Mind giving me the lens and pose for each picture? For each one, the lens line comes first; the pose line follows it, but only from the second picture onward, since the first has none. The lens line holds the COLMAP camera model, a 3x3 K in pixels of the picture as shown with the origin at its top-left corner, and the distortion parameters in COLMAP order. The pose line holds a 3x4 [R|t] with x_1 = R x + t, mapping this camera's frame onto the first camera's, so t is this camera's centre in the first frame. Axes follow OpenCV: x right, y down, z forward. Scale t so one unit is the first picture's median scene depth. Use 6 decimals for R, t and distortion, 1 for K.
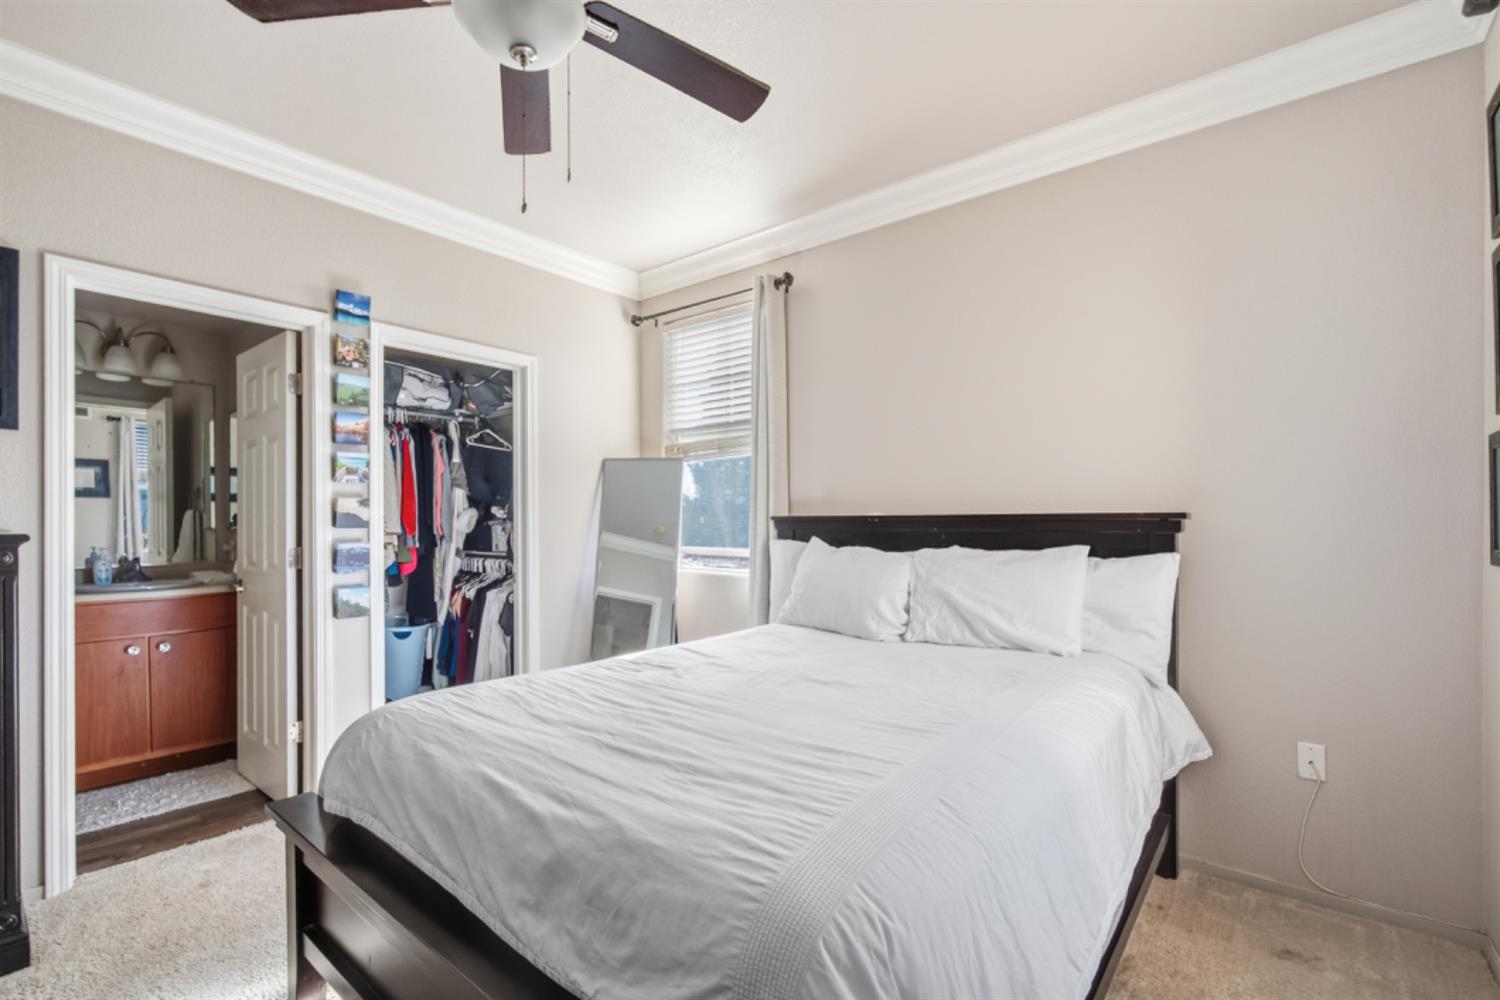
lens RADIAL K [[671.9, 0, 739.3], [0, 671.9, 516.0], [0, 0, 1]] dist [-0.001965, -0.000126]
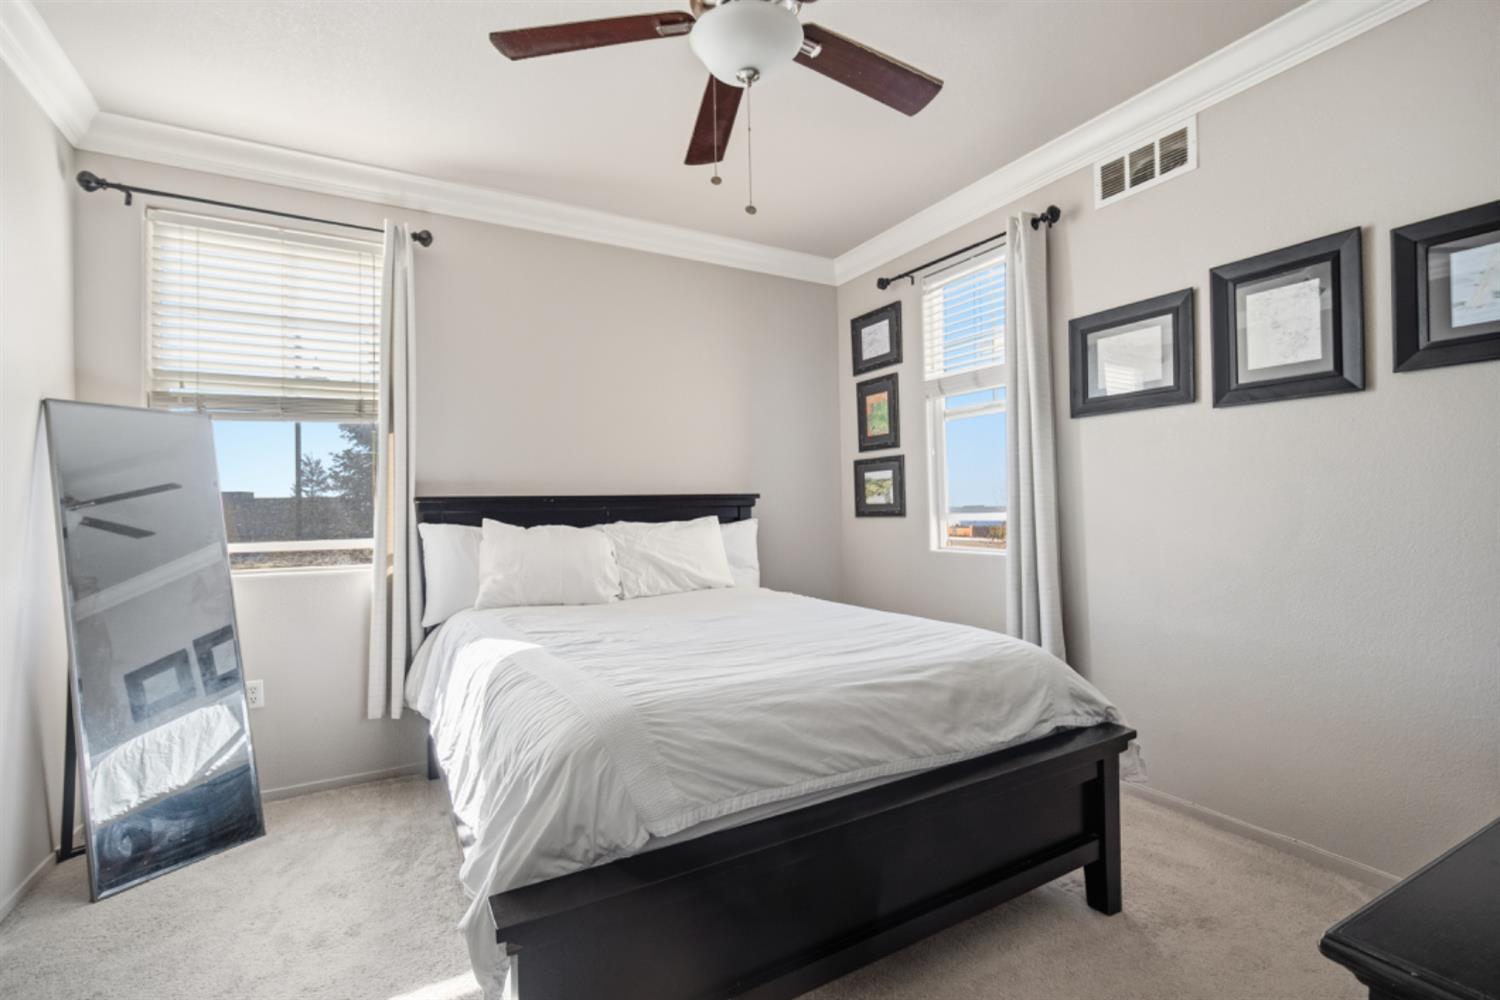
lens RADIAL K [[671.9, 0, 740.8], [0, 671.9, 490.5], [0, 0, 1]] dist [-0.001965, -0.000126]
pose [[0.355179, 0.020355, 0.934577, -0.791451], [0.013378, 0.999550, -0.026854, 0.024976], [-0.934703, 0.022041, 0.354746, 0.359890]]
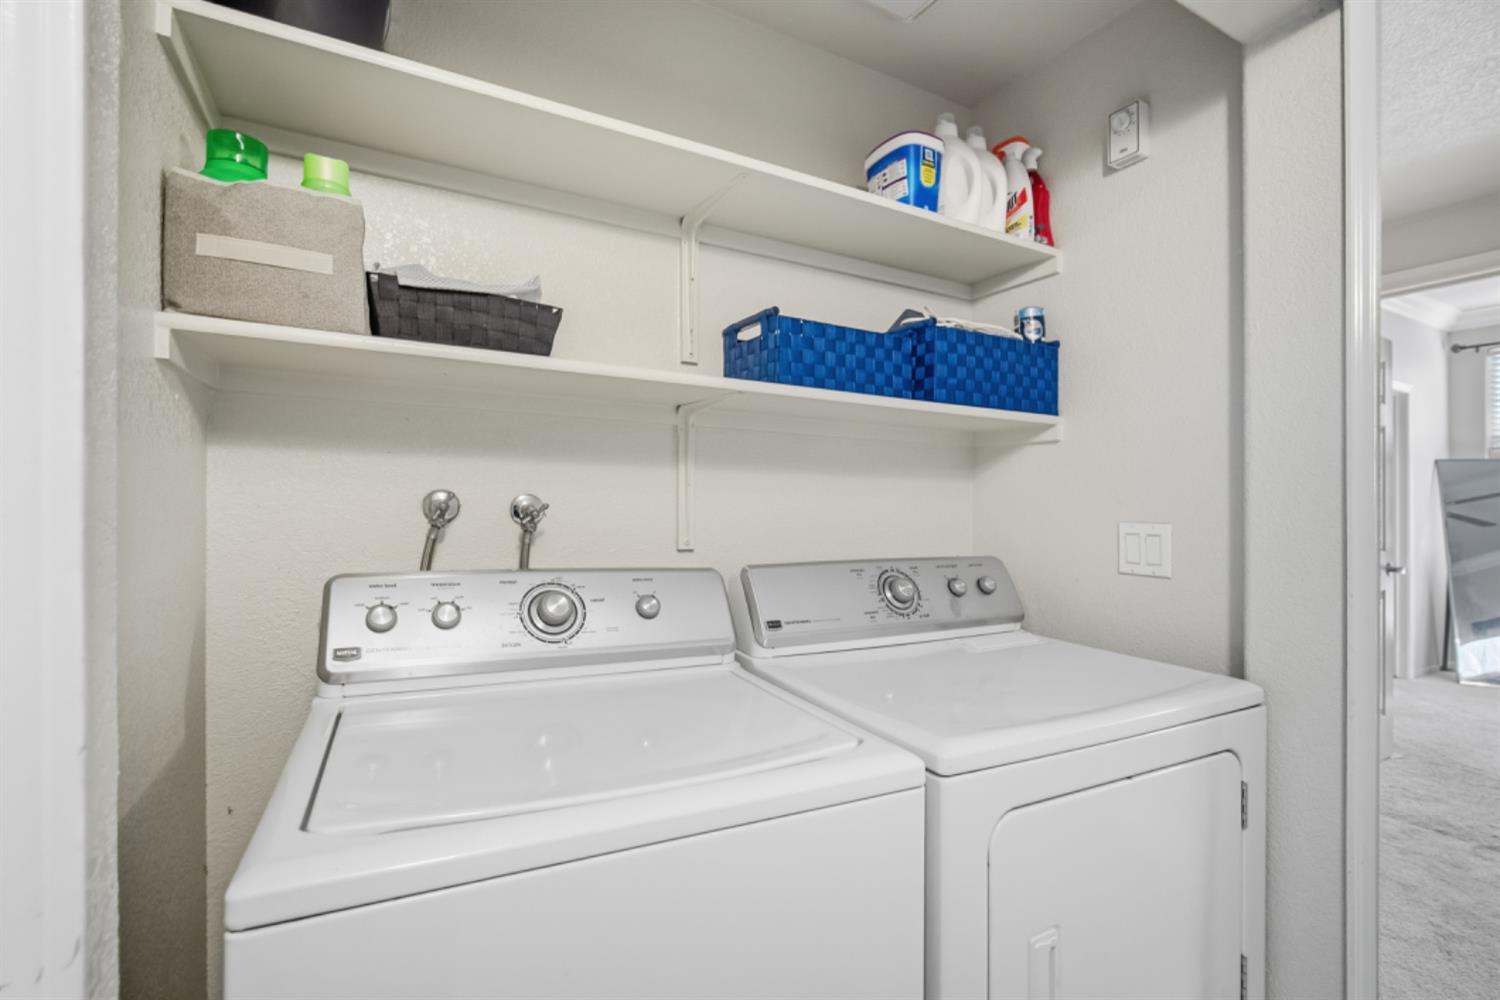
lens RADIAL K [[671.9, 0, 758.2], [0, 671.9, 504.6], [0, 0, 1]] dist [-0.001965, -0.000126]
pose [[0.925449, 0.016680, -0.378506, -1.363185], [-0.020406, 0.999775, -0.005833, 0.049644], [0.378323, 0.013122, 0.925581, -0.990203]]
